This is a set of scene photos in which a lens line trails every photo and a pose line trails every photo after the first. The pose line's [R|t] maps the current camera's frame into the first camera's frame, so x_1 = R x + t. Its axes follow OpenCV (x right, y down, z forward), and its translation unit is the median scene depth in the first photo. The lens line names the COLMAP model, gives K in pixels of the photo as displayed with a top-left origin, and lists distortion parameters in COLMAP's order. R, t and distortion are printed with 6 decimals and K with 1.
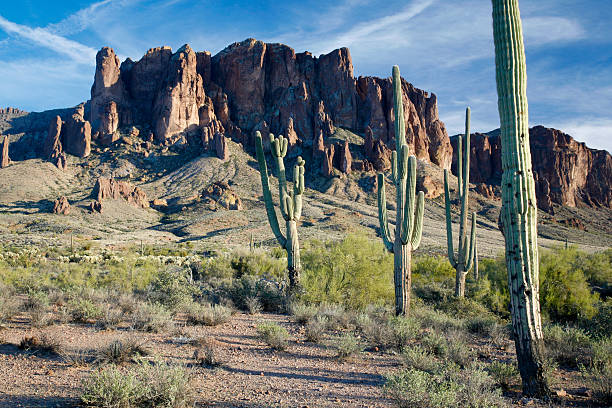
lens RADIAL K [[766.6, 0, 307.8], [0, 766.6, 198.1], [0, 0, 1]] dist [0.098334, 0.000000]
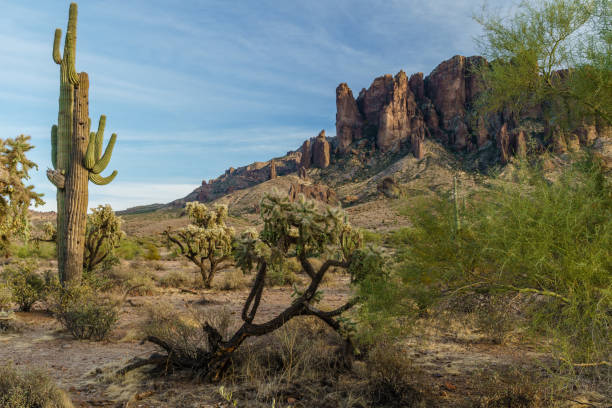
lens RADIAL K [[609.7, 0, 303.0], [0, 609.7, 205.0], [0, 0, 1]] dist [-0.000587, 0.000000]
pose [[0.890624, -0.076415, -0.448274, 0.141312], [0.086451, 0.996254, 0.001934, 0.006207], [0.446447, -0.040476, 0.893894, 0.024085]]
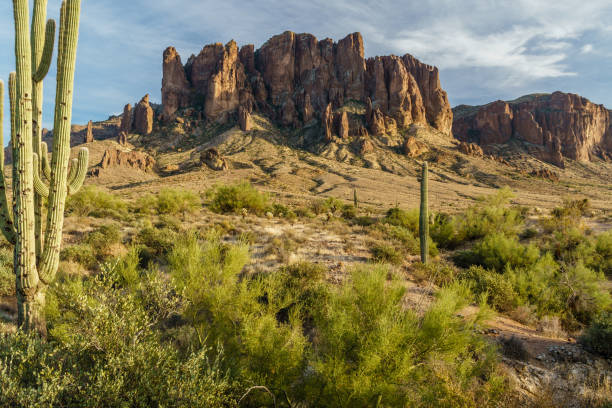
lens RADIAL K [[609.7, 0, 299.1], [0, 609.7, 203.6], [0, 0, 1]] dist [-0.000587, 0.000000]
pose [[0.981460, -0.021896, -0.190414, 0.137646], [0.033745, 0.997675, 0.059211, 0.008792], [0.188675, -0.064538, 0.979917, 0.050859]]
